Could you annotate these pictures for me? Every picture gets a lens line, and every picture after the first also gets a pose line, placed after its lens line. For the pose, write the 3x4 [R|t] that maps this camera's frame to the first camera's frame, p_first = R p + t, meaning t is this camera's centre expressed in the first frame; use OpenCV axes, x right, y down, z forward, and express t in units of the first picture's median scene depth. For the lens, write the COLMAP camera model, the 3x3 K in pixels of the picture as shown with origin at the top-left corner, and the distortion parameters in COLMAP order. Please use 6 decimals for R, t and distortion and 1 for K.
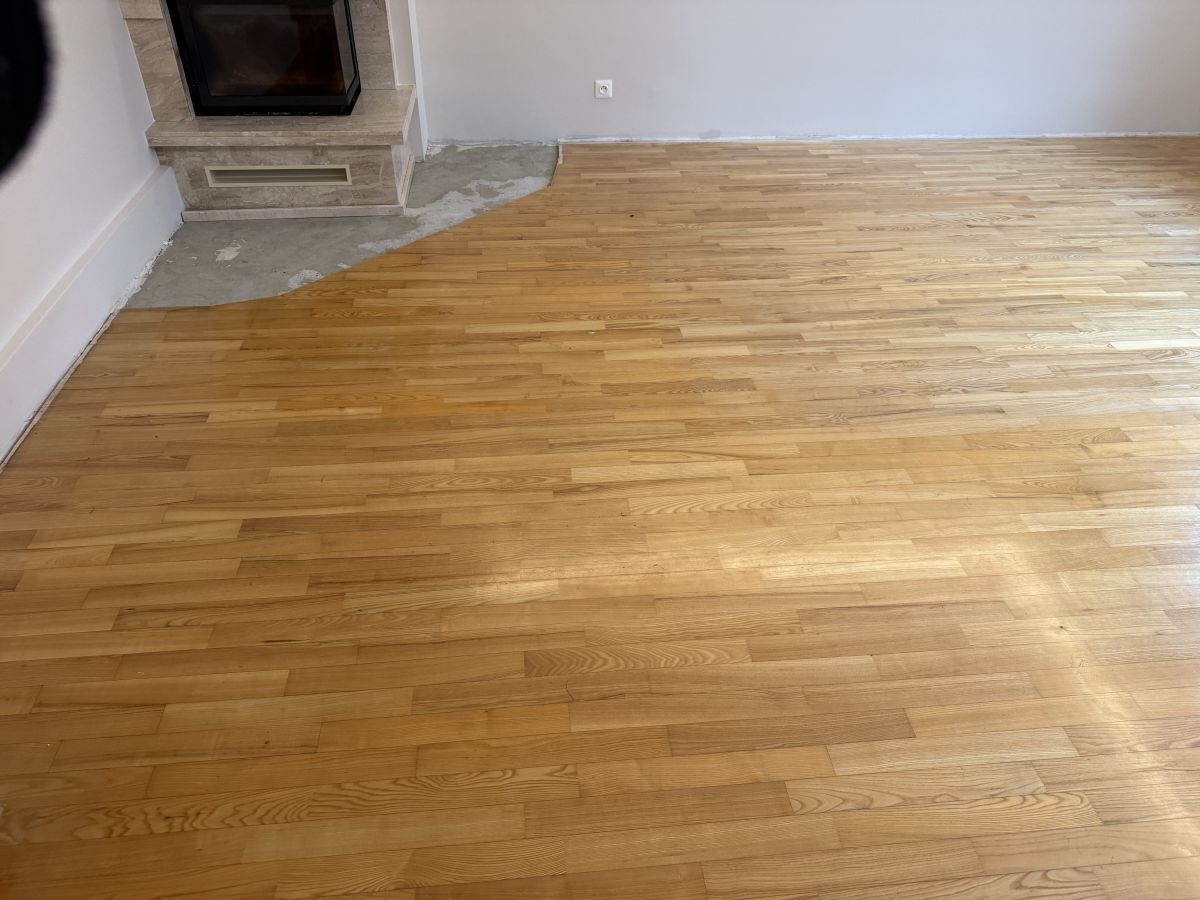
lens RADIAL K [[828.1, 0, 595.5], [0, 828.1, 466.9], [0, 0, 1]] dist [0.066428, -0.088002]
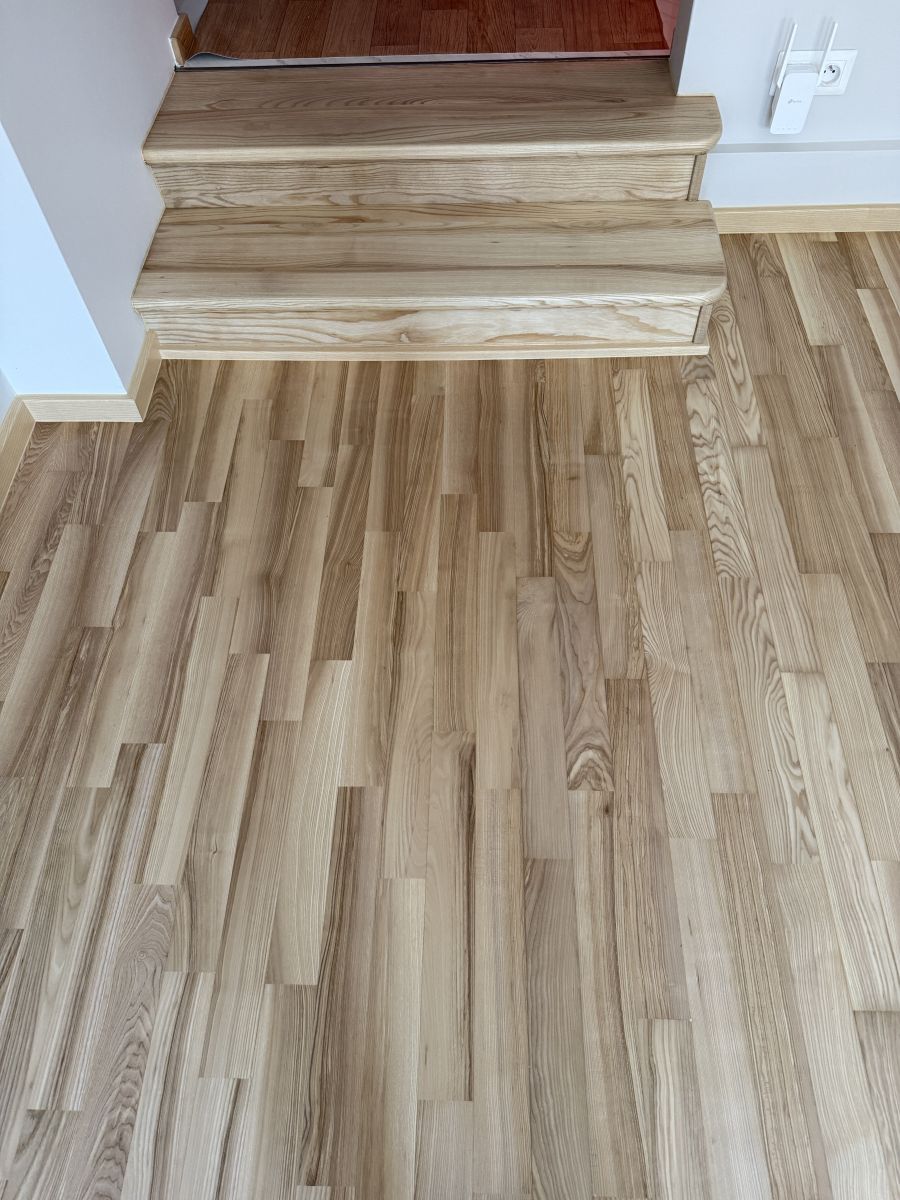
lens RADIAL K [[826.9, 0, 444.0], [0, 826.9, 623.5], [0, 0, 1]] dist [0.045761, -0.068433]
pose [[-0.126668, 0.826483, -0.548526, 0.123370], [-0.598205, 0.377462, 0.706875, -0.018426], [0.791268, 0.417670, 0.446594, 0.170051]]
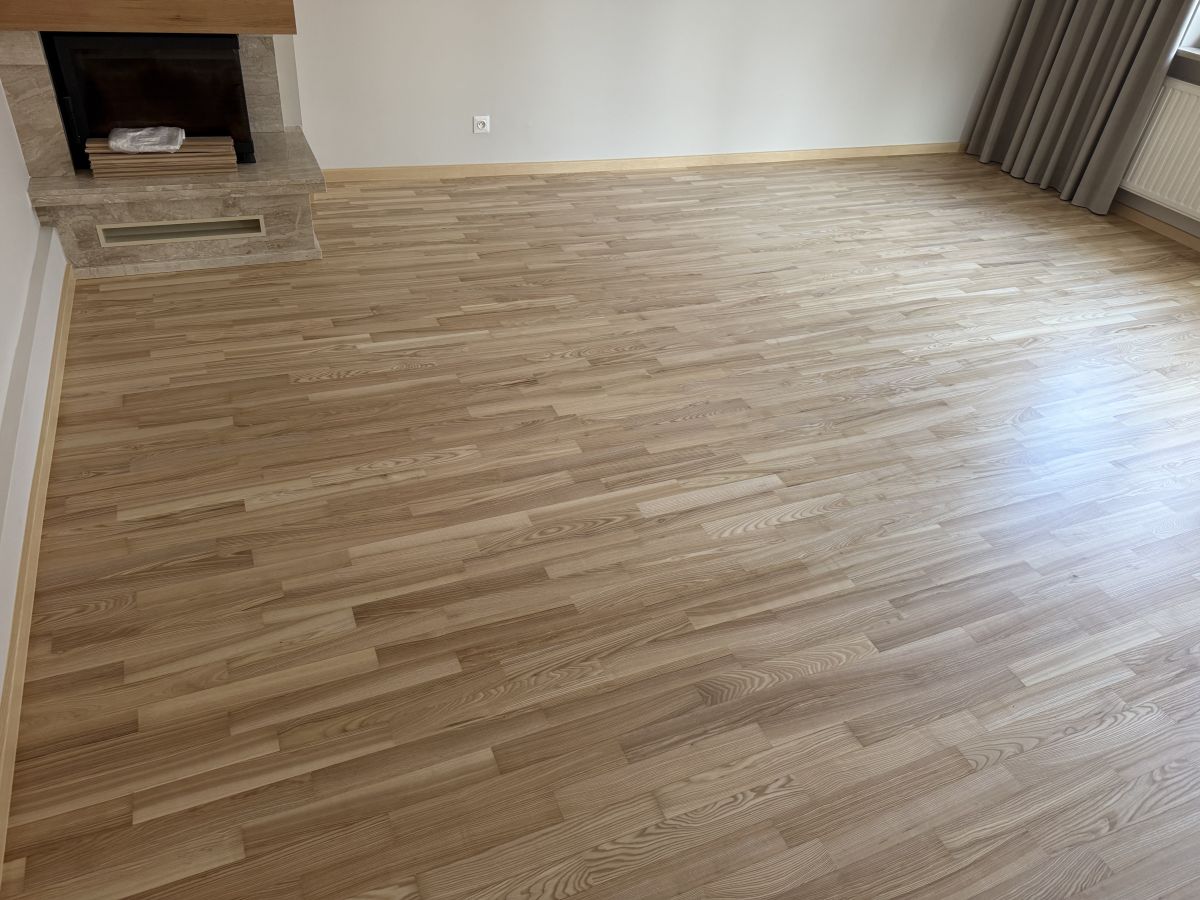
lens RADIAL K [[828.1, 0, 595.5], [0, 828.1, 466.9], [0, 0, 1]] dist [0.066428, -0.088002]
pose [[0.951169, -0.131871, 0.279085, -0.267432], [0.133817, 0.990932, 0.012155, -0.047395], [-0.278157, 0.025785, 0.960190, 0.001683]]
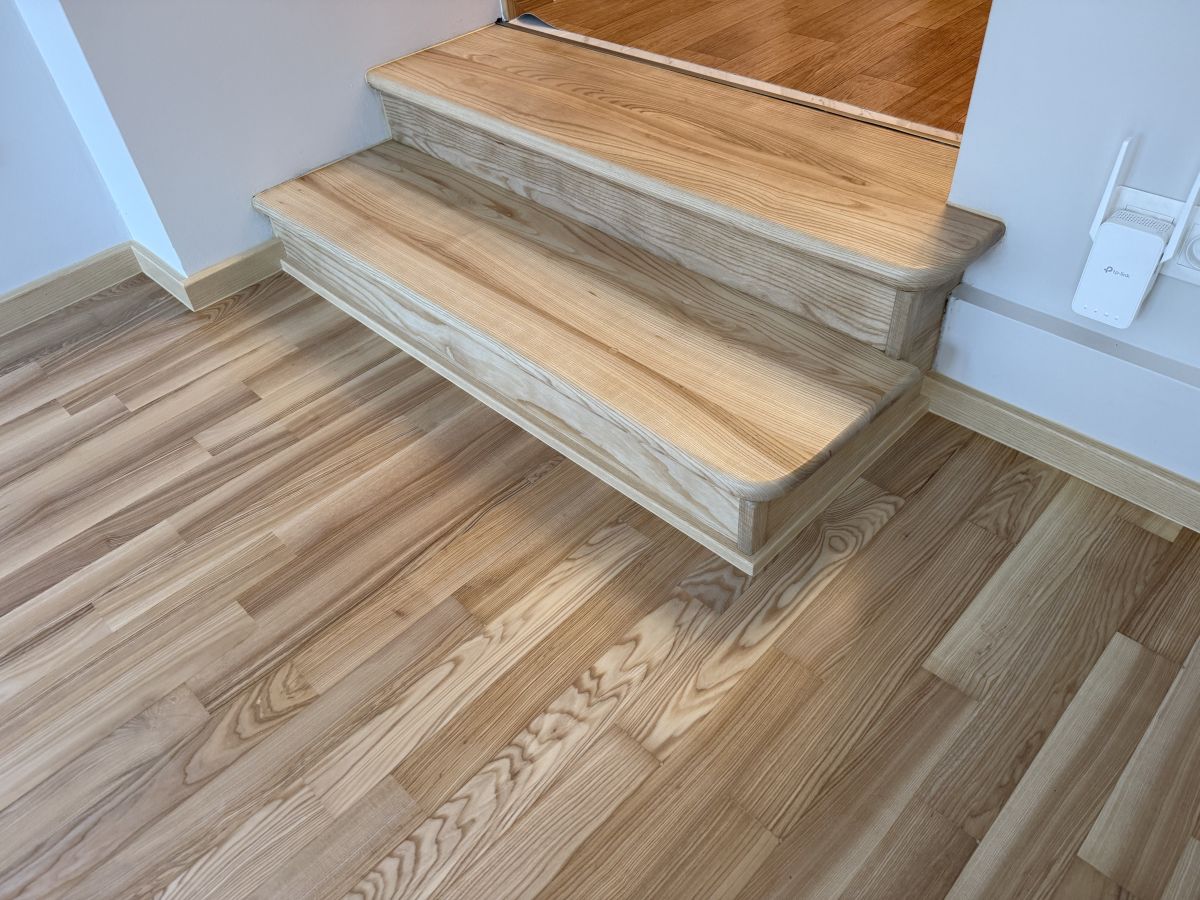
lens RADIAL K [[828.1, 0, 595.5], [0, 828.1, 466.9], [0, 0, 1]] dist [0.066428, -0.088002]
pose [[-0.769025, 0.465571, -0.438001, -0.171182], [-0.364100, 0.244149, 0.898789, -0.084024], [0.525387, 0.850667, -0.018243, 0.412227]]
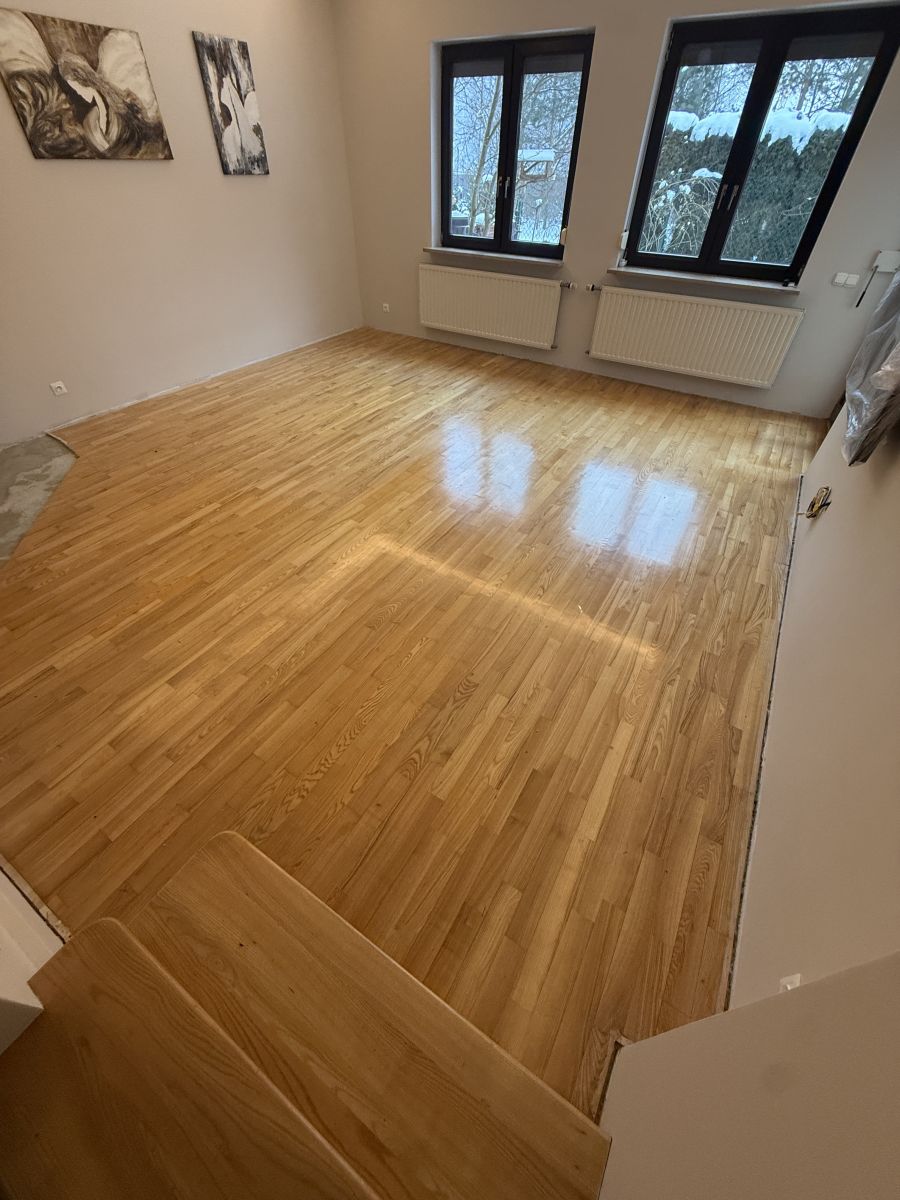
lens RADIAL K [[469.6, 0, 450.0], [0, 469.6, 600.0], [0, 0, 1]] dist [-0.003072, -0.000256]
pose [[0.606049, -0.554222, 0.570564, -0.347003], [0.498510, 0.823601, 0.270499, -0.026495], [-0.619833, 0.120496, 0.775427, -0.046249]]
